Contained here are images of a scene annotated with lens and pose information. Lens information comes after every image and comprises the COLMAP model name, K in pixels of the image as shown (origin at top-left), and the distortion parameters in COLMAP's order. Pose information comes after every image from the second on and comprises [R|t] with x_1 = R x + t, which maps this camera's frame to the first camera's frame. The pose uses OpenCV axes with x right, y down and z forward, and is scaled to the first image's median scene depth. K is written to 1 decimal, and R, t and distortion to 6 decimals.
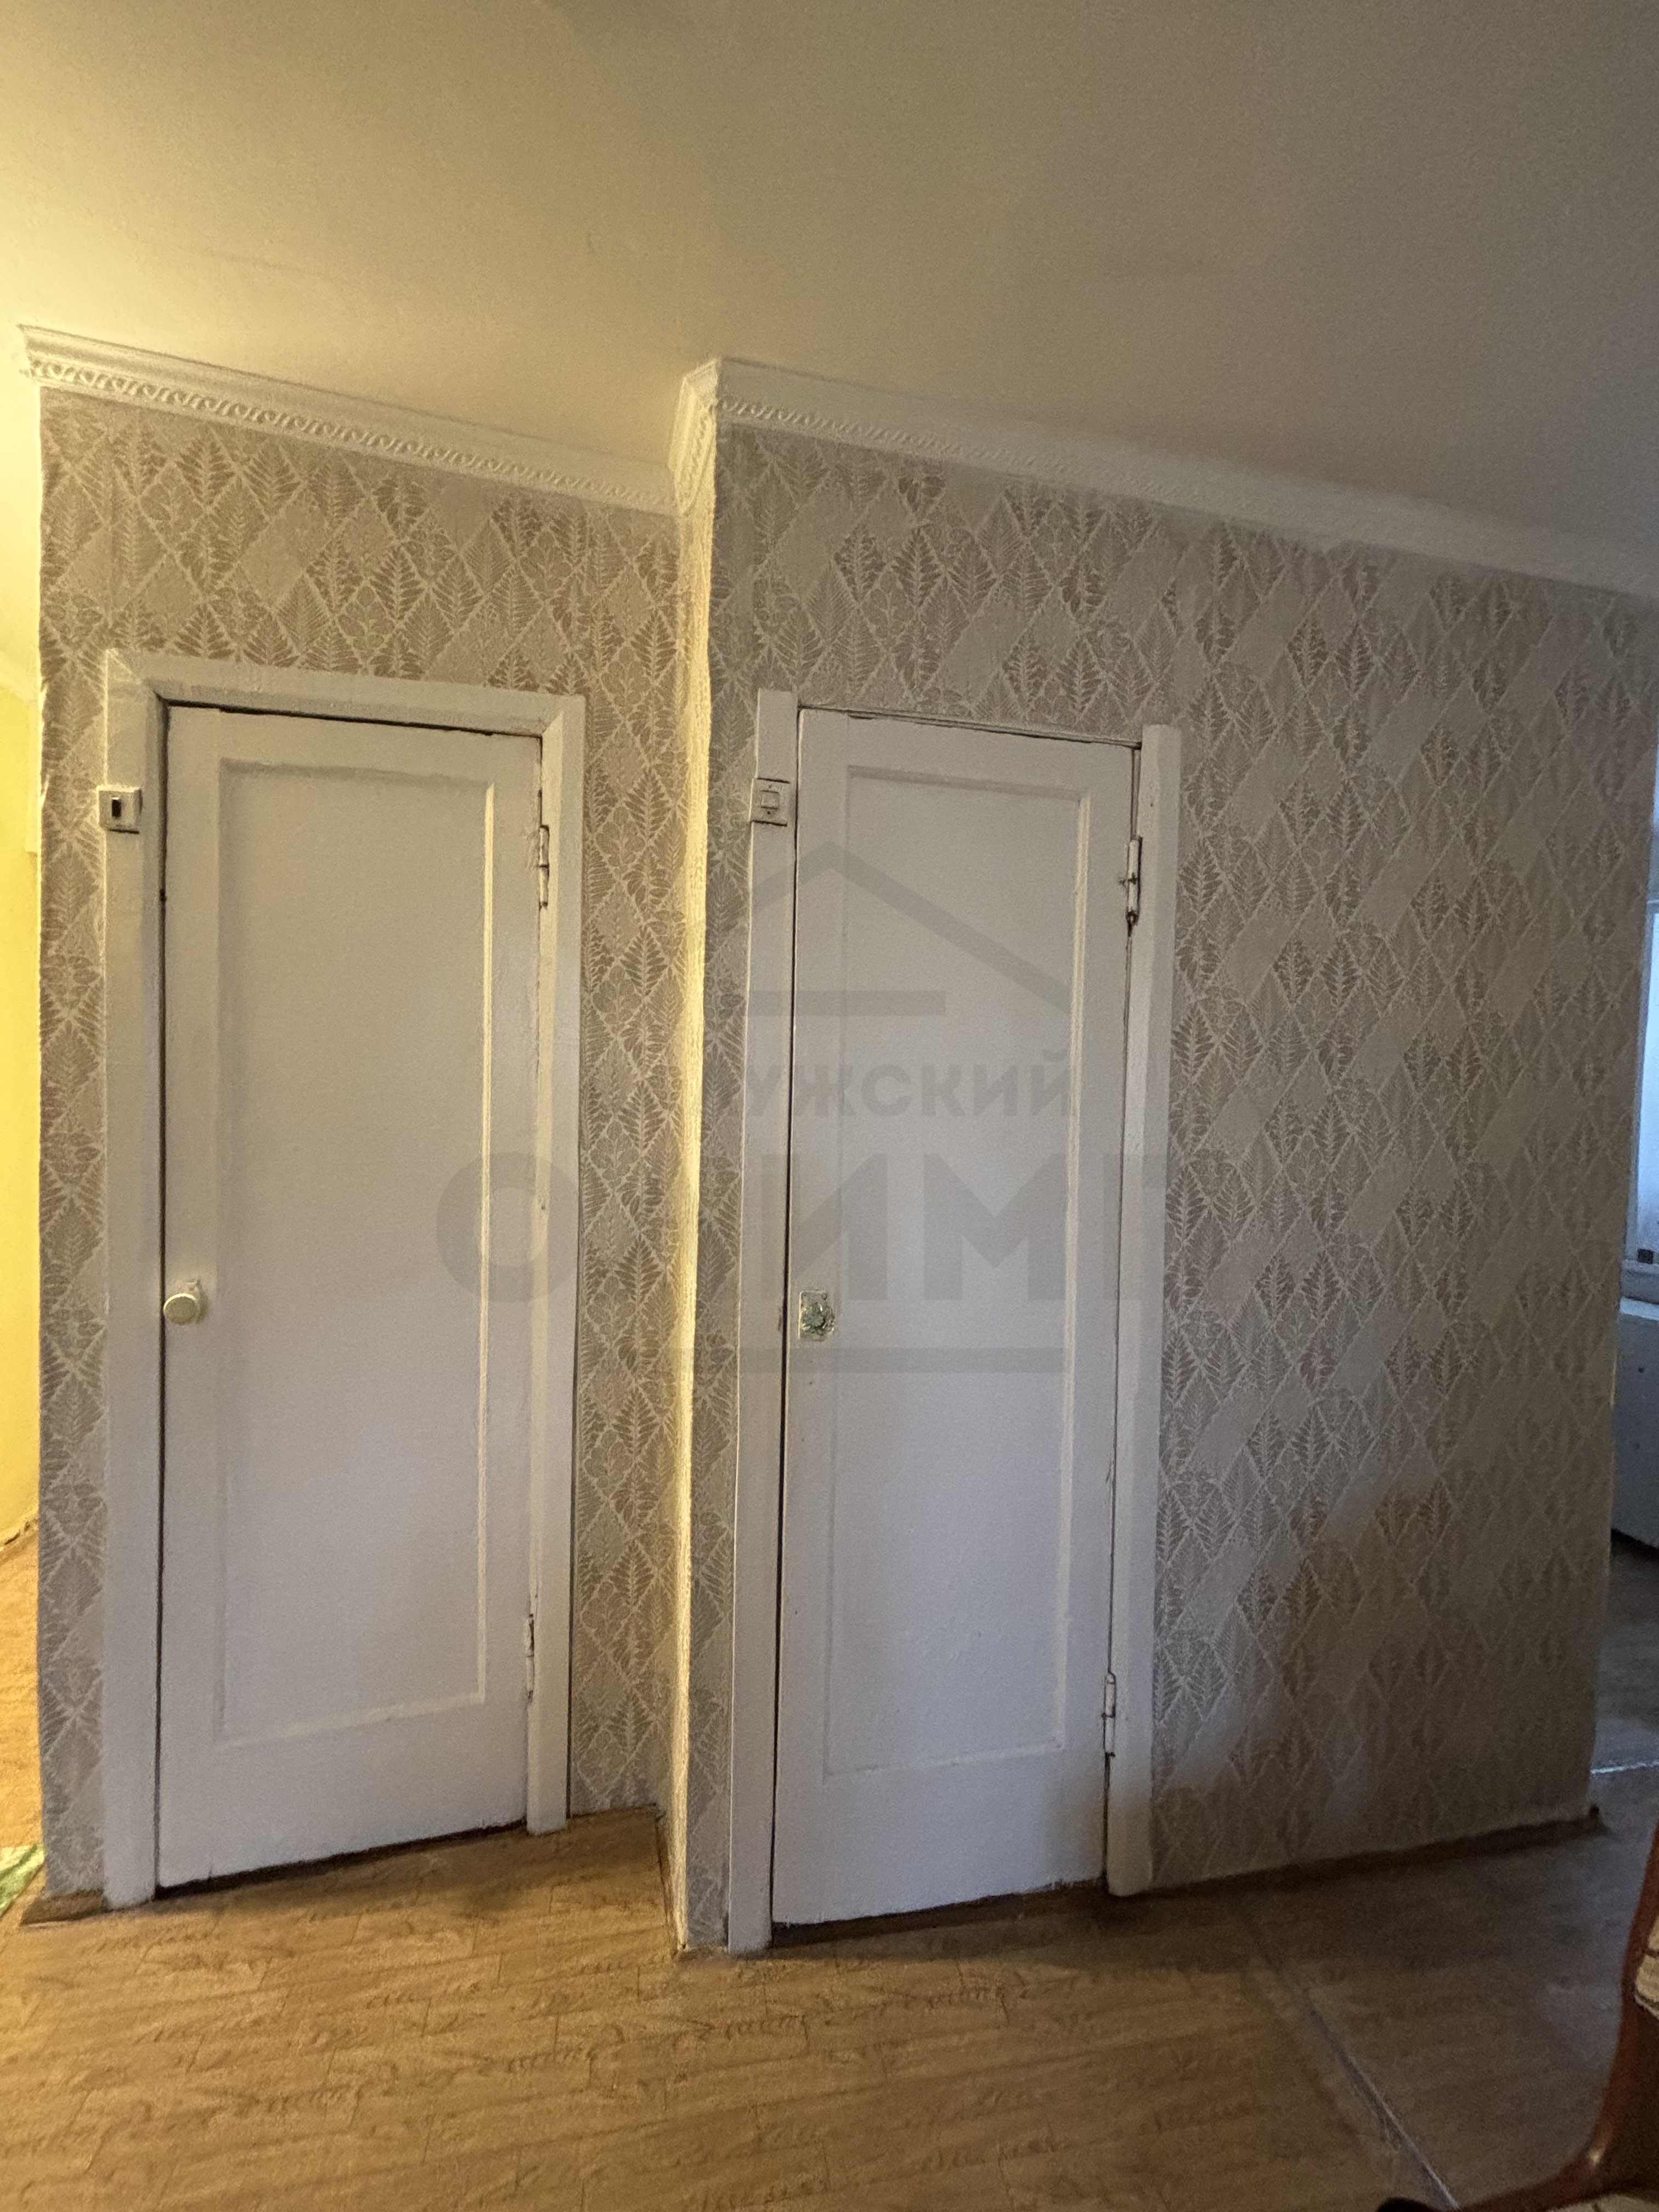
lens RADIAL K [[881.7, 0, 829.5], [0, 881.7, 1106.0], [0, 0, 1]] dist [-0.002002, 0.000486]
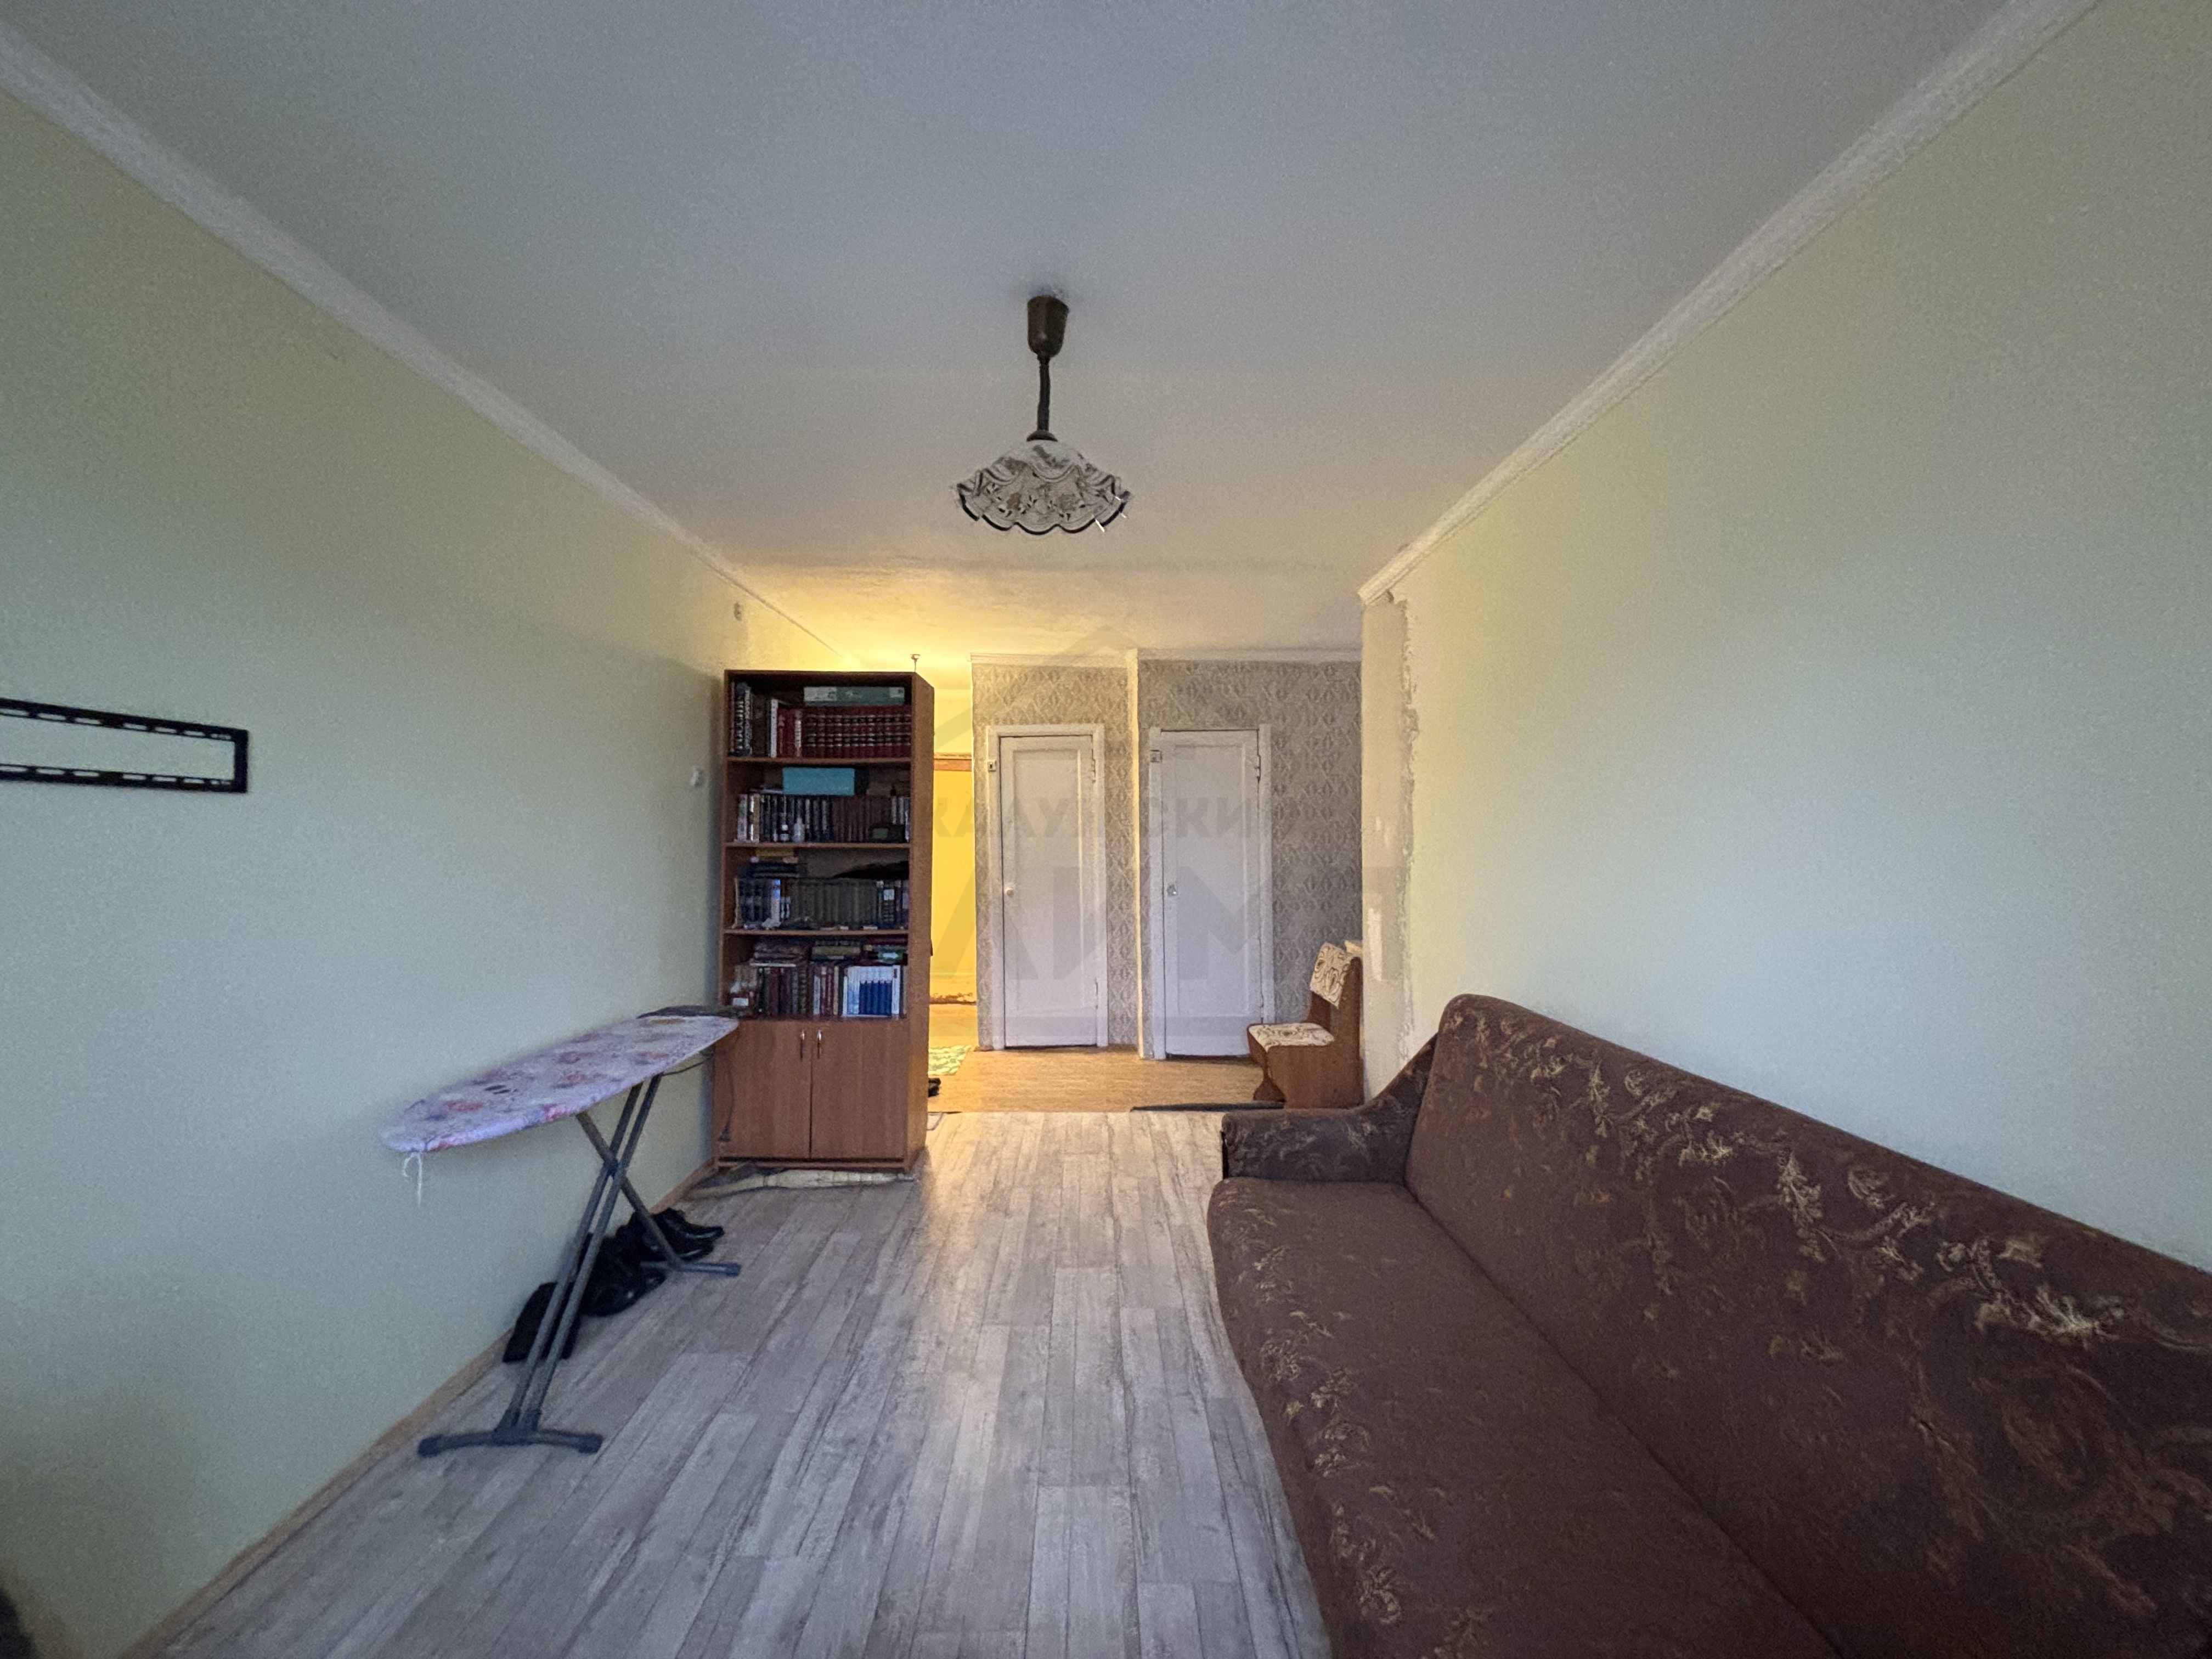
lens RADIAL K [[881.7, 0, 1106.0], [0, 881.7, 829.5], [0, 0, 1]] dist [-0.002002, 0.000486]
pose [[0.981850, -0.036916, -0.186032, 0.395493], [0.033780, 0.999229, -0.019998, 0.041741], [0.186627, 0.013351, 0.982340, -2.604916]]
